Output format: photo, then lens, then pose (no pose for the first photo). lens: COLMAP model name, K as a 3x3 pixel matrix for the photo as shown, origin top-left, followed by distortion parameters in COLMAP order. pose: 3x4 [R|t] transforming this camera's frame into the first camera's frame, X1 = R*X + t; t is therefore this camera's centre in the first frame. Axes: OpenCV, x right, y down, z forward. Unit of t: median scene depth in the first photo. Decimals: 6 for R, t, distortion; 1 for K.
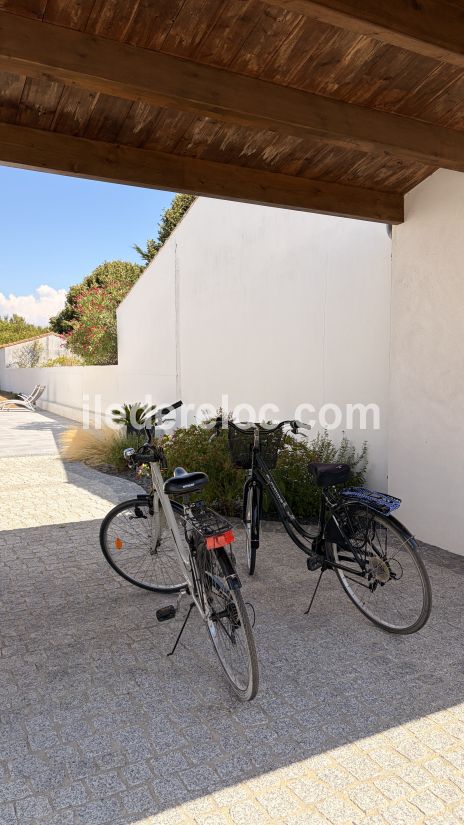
lens RADIAL K [[622.0, 0, 232.0], [0, 622.0, 412.5], [0, 0, 1]] dist [0.027429, -0.009871]
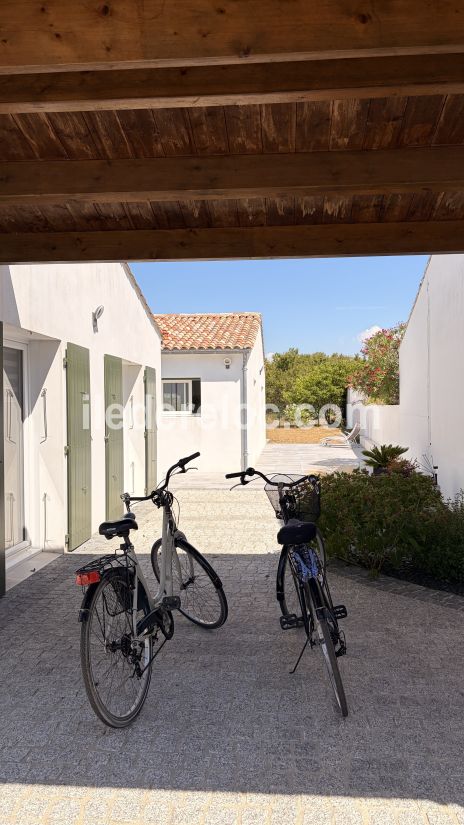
lens RADIAL K [[622.0, 0, 232.0], [0, 622.0, 412.5], [0, 0, 1]] dist [0.027429, -0.009871]
pose [[0.837936, -0.001841, -0.545765, 0.524821], [-0.029332, 0.998397, -0.048403, -0.034489], [0.544979, 0.056567, 0.836539, 0.093236]]
